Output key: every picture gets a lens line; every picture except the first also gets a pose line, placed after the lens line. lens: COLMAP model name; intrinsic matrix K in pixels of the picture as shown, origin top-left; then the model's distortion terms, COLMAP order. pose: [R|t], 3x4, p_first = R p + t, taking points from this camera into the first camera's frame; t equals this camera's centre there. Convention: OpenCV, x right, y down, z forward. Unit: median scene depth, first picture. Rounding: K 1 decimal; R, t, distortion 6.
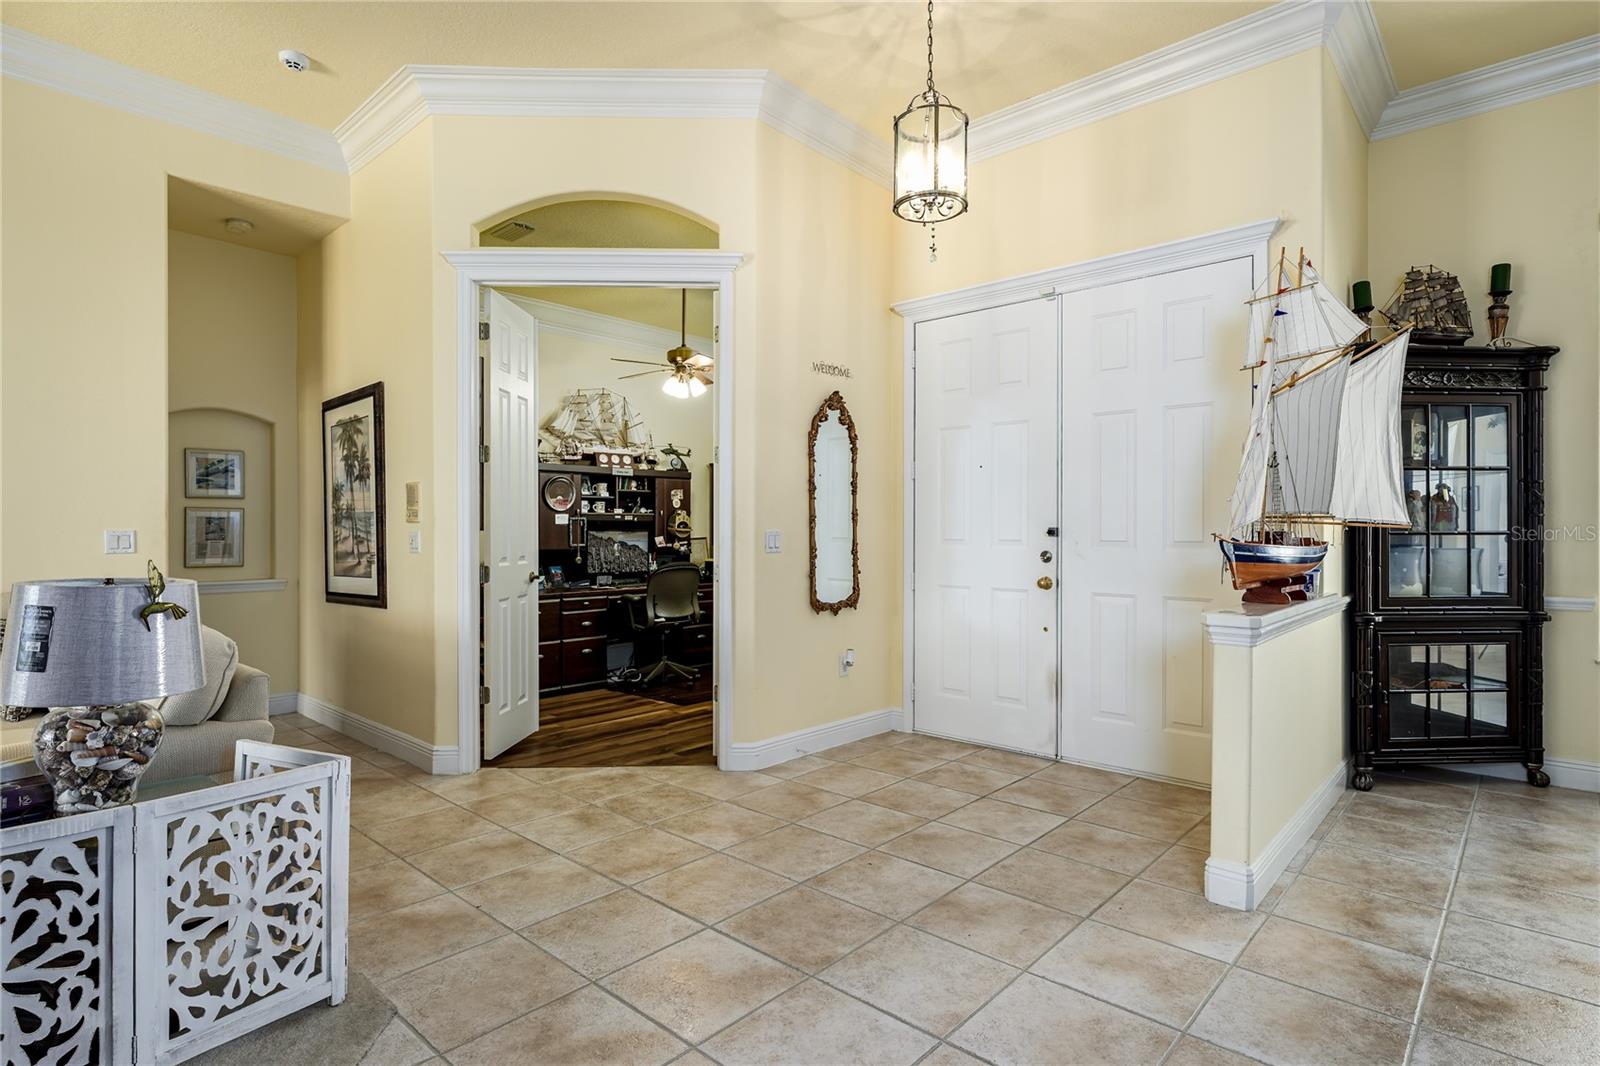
lens RADIAL K [[818.8, 0, 794.1], [0, 818.8, 539.7], [0, 0, 1]] dist [-0.003489, -0.000545]
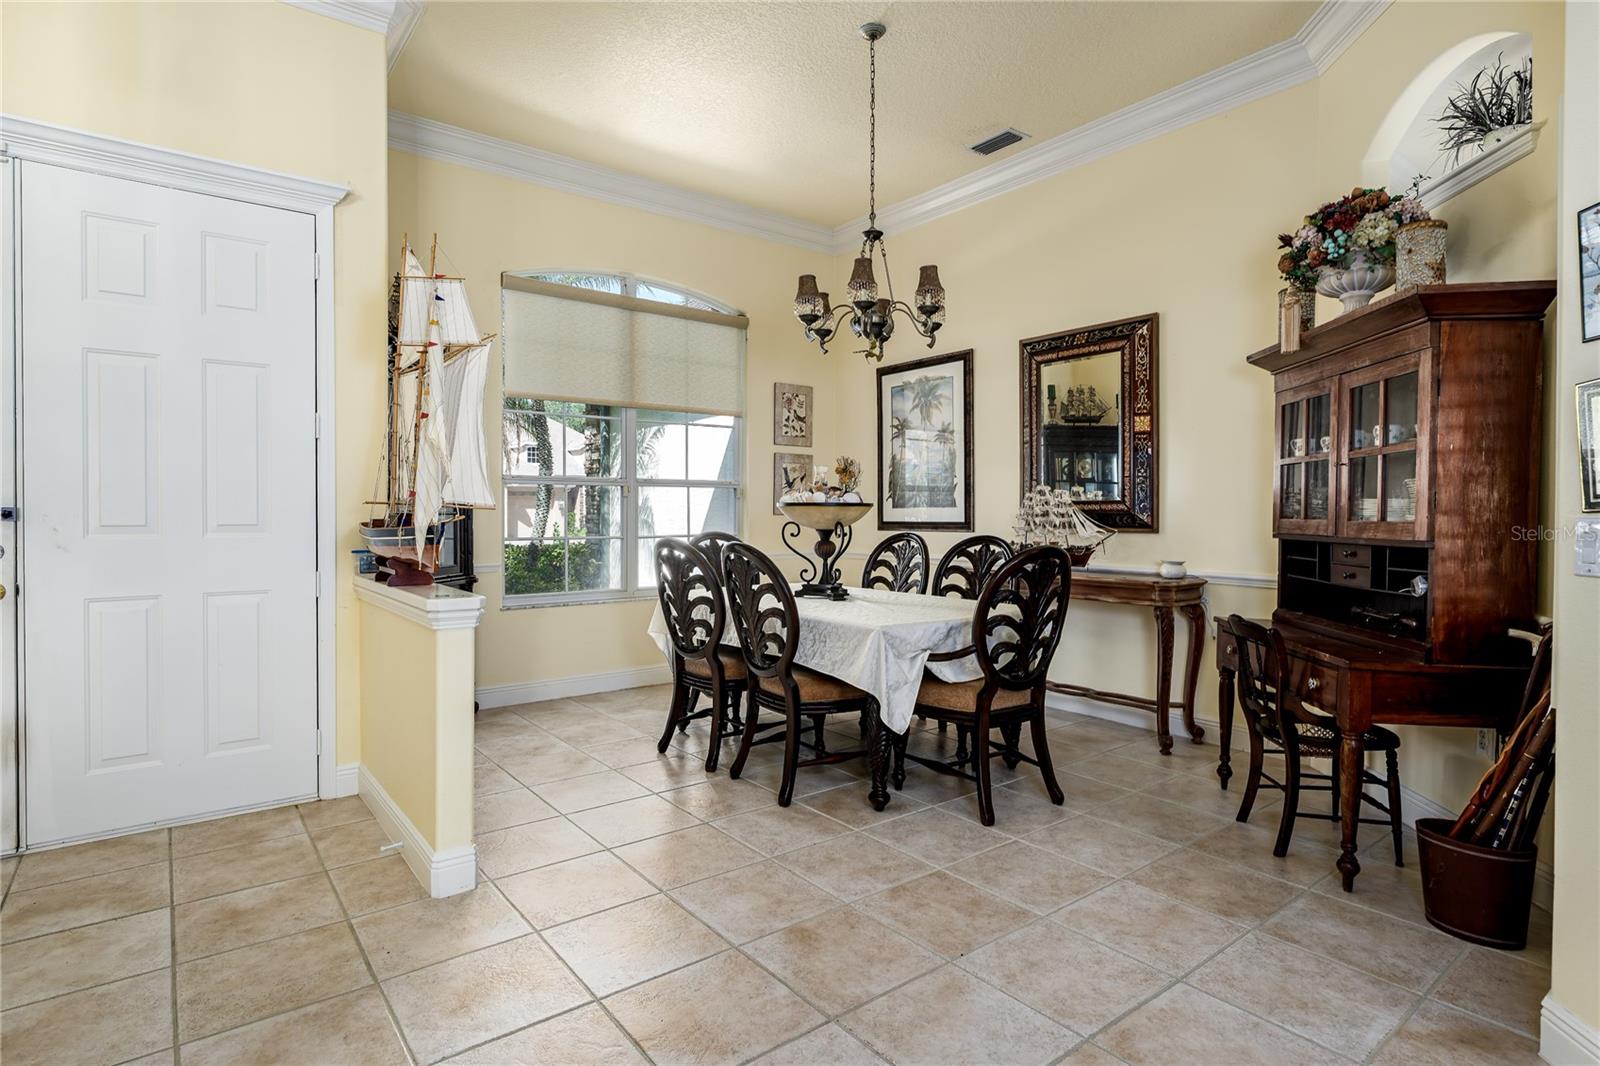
lens RADIAL K [[818.8, 0, 793.8], [0, 818.8, 520.2], [0, 0, 1]] dist [-0.003489, -0.000545]
pose [[0.177315, -0.013229, 0.984065, -0.152167], [0.009401, 0.999887, 0.011748, -0.004083], [-0.984109, 0.007168, 0.177419, 0.177373]]
